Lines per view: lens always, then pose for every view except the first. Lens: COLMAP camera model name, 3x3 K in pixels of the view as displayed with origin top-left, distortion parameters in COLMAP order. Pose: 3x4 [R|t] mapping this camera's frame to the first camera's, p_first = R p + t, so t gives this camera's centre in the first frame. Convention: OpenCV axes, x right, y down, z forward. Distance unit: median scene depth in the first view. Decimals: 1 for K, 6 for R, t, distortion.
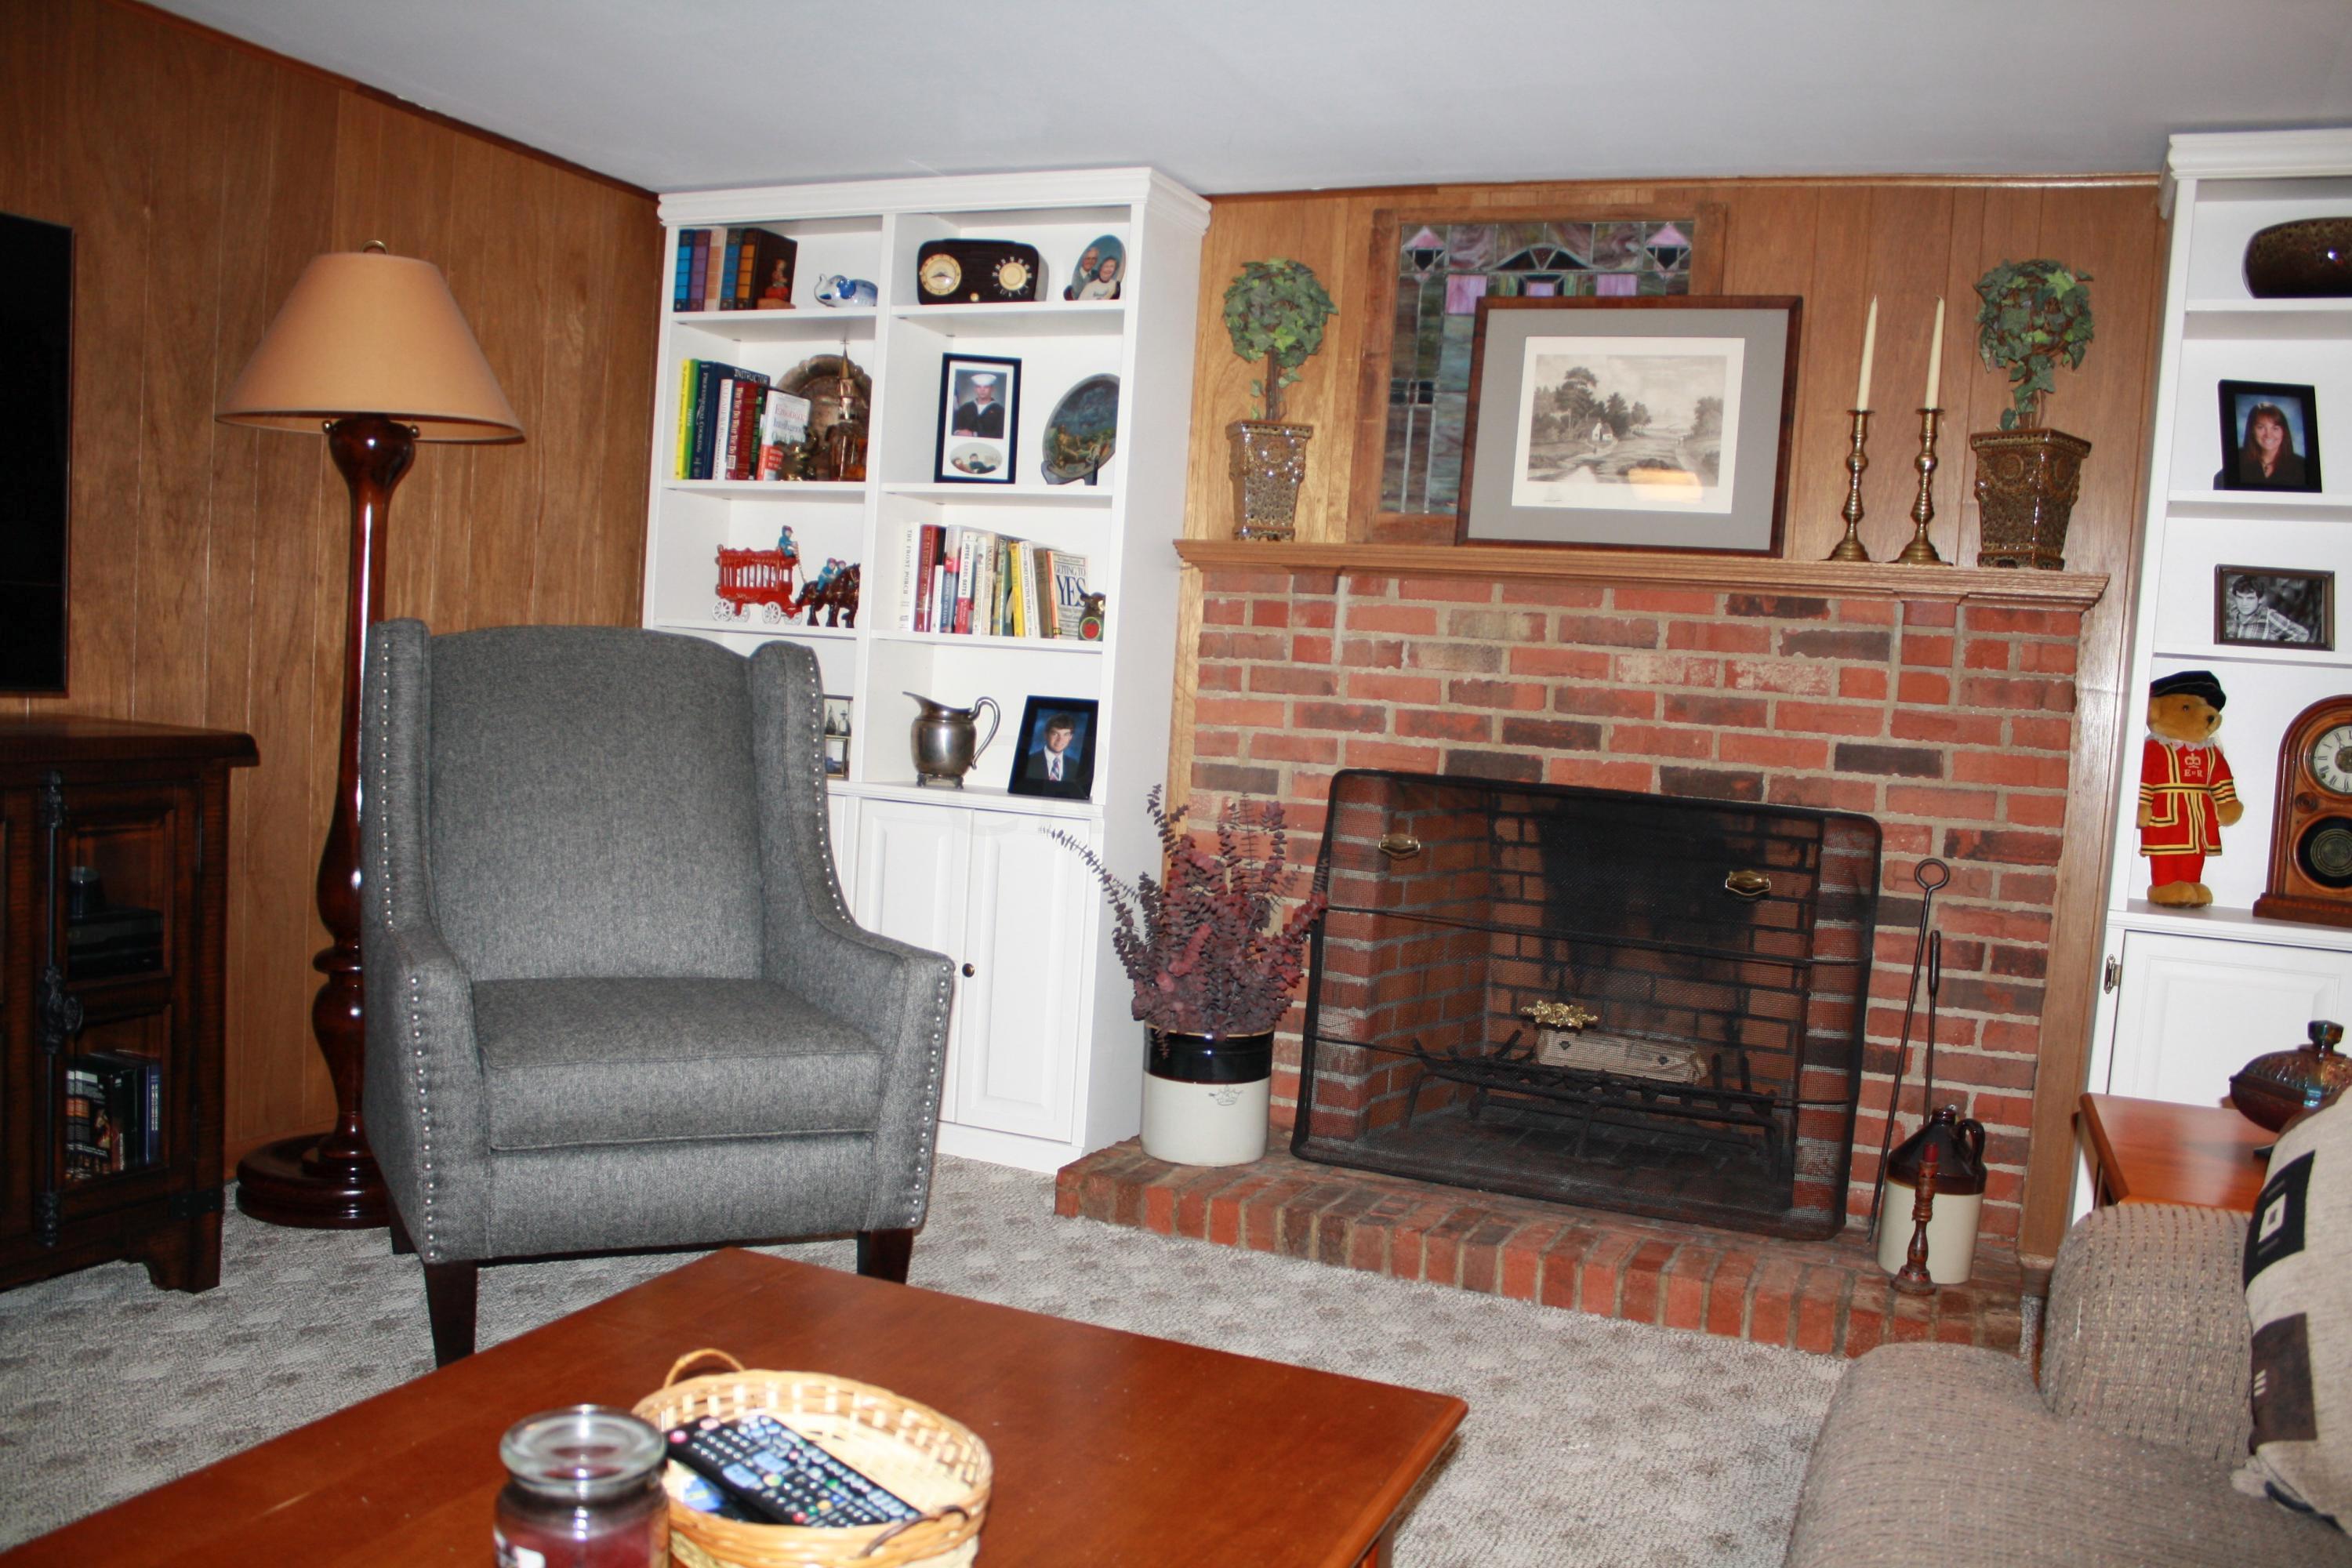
lens RADIAL K [[1974.4, 0, 1175.3], [0, 1974.4, 816.7], [0, 0, 1]] dist [-0.171272, 0.169316]
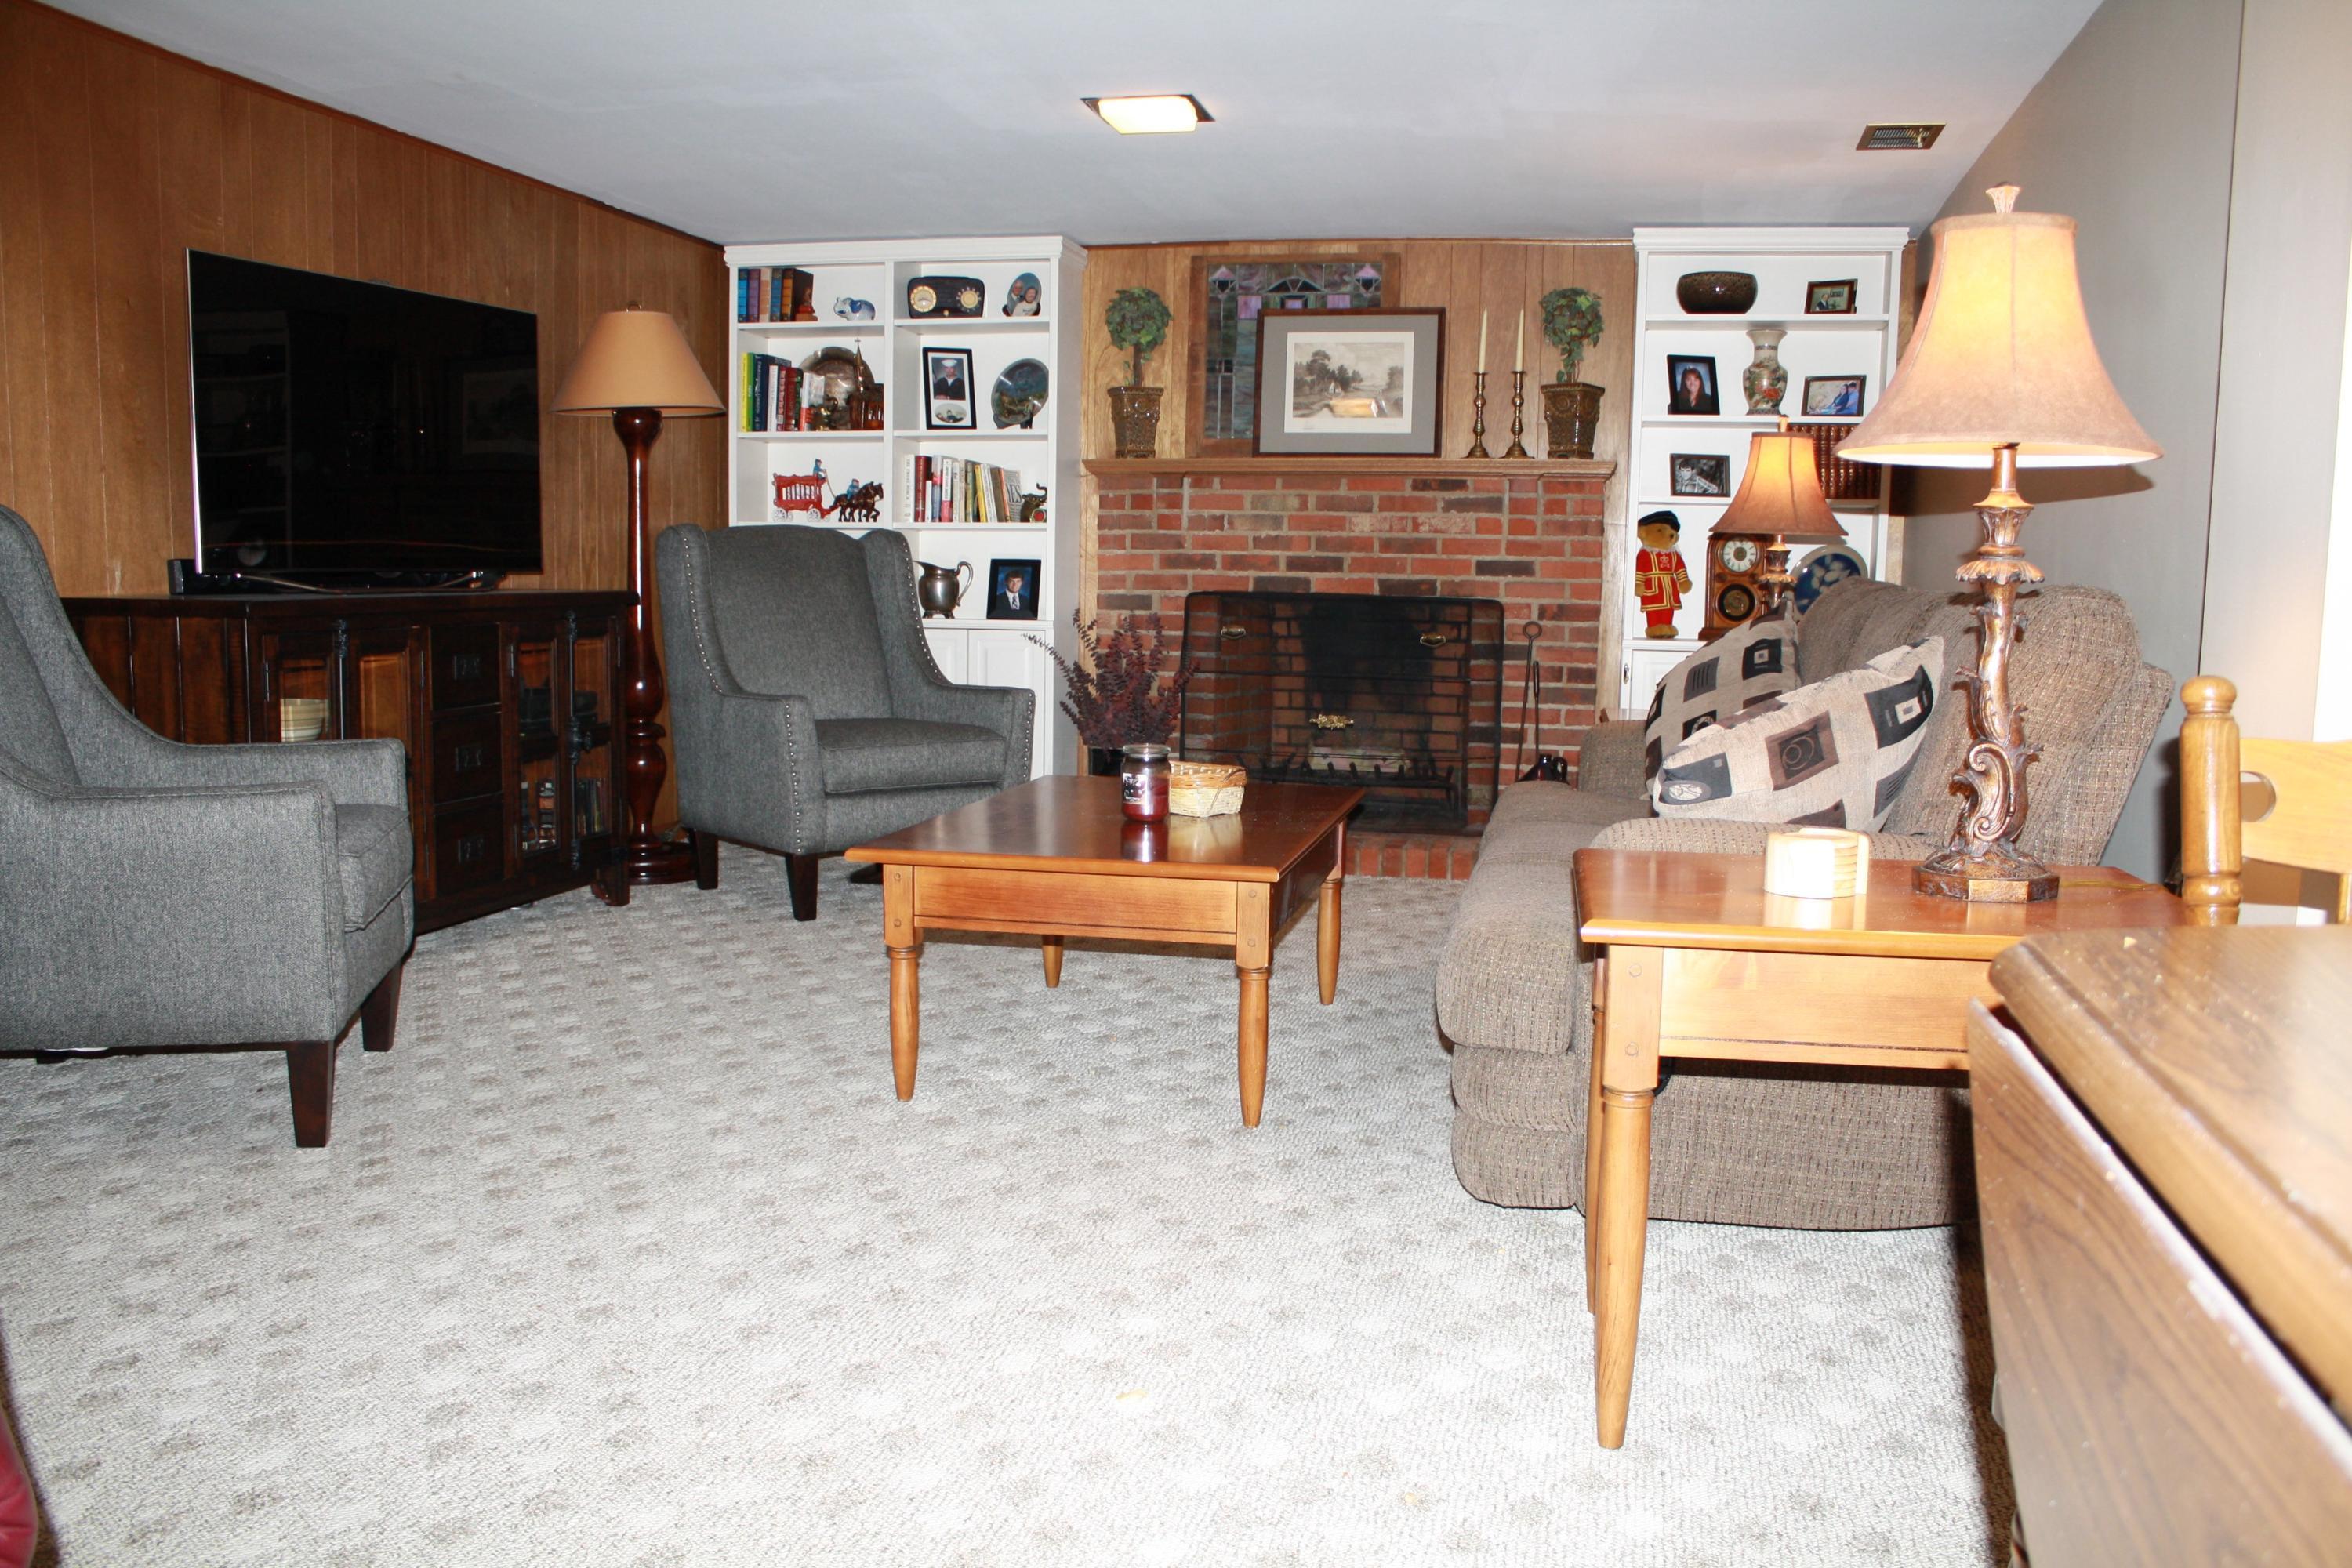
lens RADIAL K [[1974.4, 0, 1175.3], [0, 1974.4, 816.7], [0, 0, 1]] dist [-0.171272, 0.169316]
pose [[0.981591, -0.069427, 0.177932, -0.249743], [0.059574, 0.996411, 0.060137, 0.067183], [-0.181469, -0.048430, 0.982203, -0.682835]]
